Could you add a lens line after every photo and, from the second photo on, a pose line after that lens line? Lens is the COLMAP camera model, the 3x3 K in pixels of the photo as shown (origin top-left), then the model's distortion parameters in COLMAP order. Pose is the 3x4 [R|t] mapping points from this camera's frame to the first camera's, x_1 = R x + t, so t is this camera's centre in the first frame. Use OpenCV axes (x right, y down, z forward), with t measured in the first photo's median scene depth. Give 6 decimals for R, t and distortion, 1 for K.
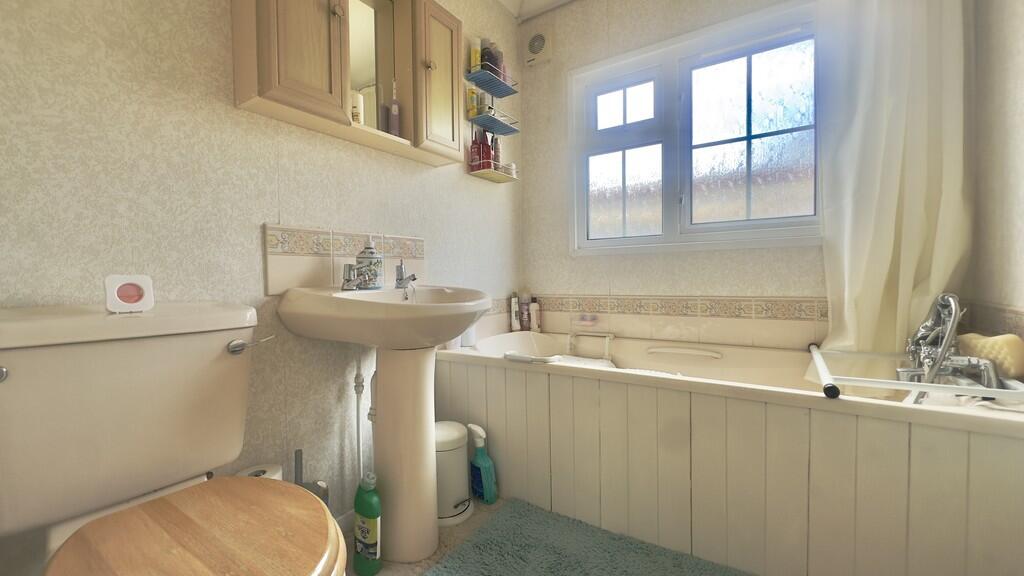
lens RADIAL K [[409.1, 0, 513.1], [0, 409.1, 288.6], [0, 0, 1]] dist [-0.003975, 0.000975]
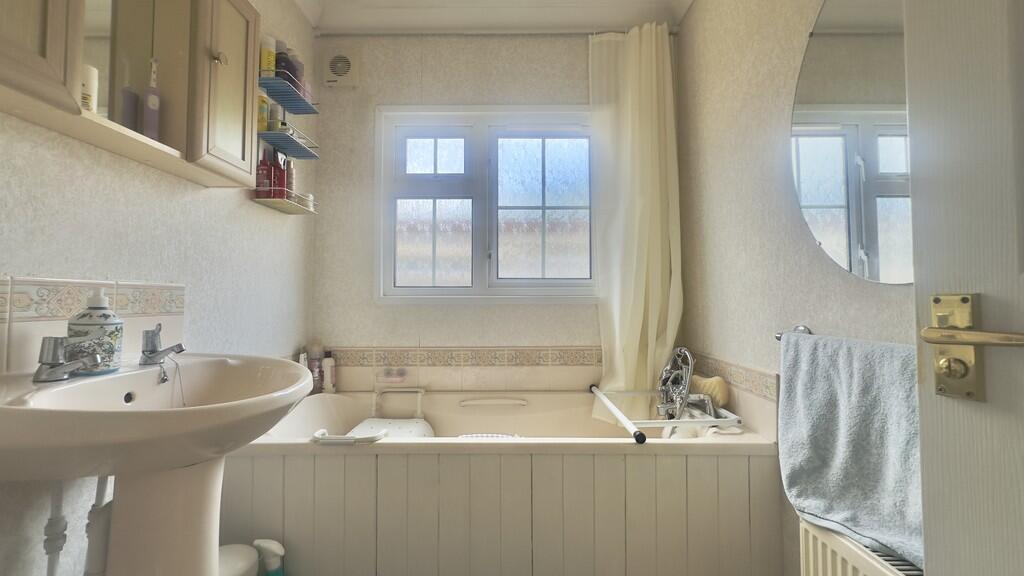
lens RADIAL K [[409.1, 0, 513.4], [0, 409.1, 288.0], [0, 0, 1]] dist [-0.003975, 0.000975]
pose [[0.832857, 0.033437, 0.552478, -0.145008], [0.003823, 0.997802, -0.066152, -0.074158], [-0.553476, 0.057207, 0.830898, 0.107350]]
